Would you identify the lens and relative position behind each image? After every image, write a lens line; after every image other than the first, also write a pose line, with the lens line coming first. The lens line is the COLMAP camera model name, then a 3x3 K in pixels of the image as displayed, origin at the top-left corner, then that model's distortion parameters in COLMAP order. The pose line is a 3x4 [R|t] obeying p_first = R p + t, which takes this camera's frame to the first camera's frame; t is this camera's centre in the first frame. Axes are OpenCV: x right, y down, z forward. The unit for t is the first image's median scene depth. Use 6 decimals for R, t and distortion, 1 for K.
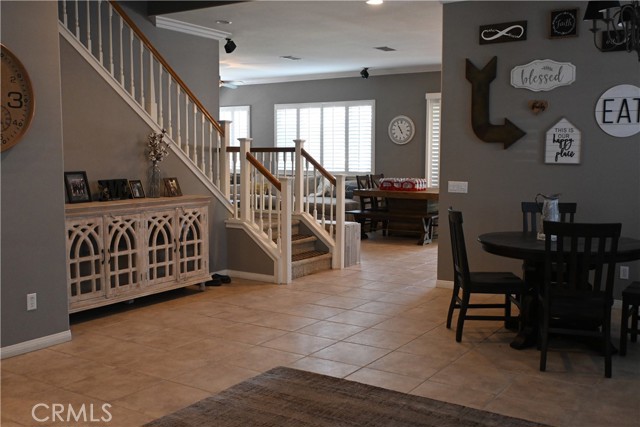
lens RADIAL K [[676.1, 0, 320.0], [0, 676.1, 213.5], [0, 0, 1]] dist [0.018310, 0.017870]
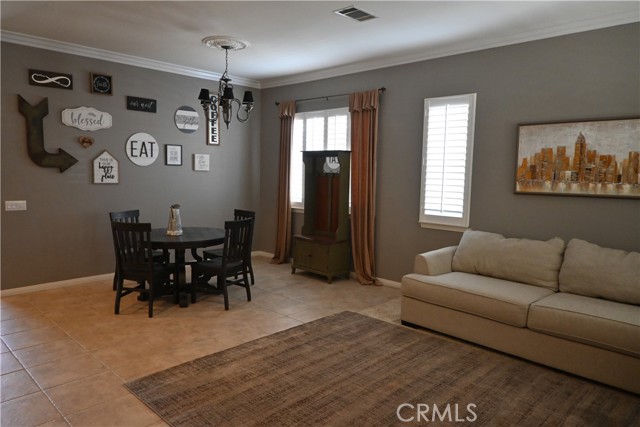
lens RADIAL K [[432.1, 0, 320.0], [0, 432.1, 213.5], [0, 0, 1]] dist [-0.008244, -0.001510]
pose [[0.196870, -0.092765, 0.976031, -0.442812], [0.076946, 0.993905, 0.078944, -0.047809], [-0.977405, 0.059560, 0.202808, 0.383140]]
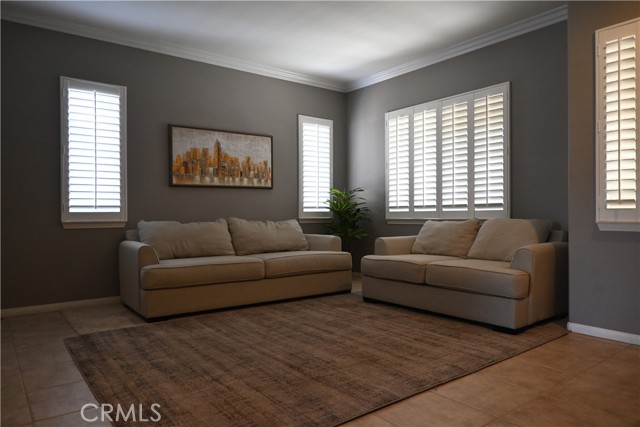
lens RADIAL K [[432.1, 0, 320.0], [0, 432.1, 213.5], [0, 0, 1]] dist [-0.008244, -0.001510]
pose [[-0.940898, 0.000696, 0.338690, -0.207013], [0.036006, 0.994537, 0.097982, -0.016662], [-0.336771, 0.104386, -0.935782, 0.877866]]
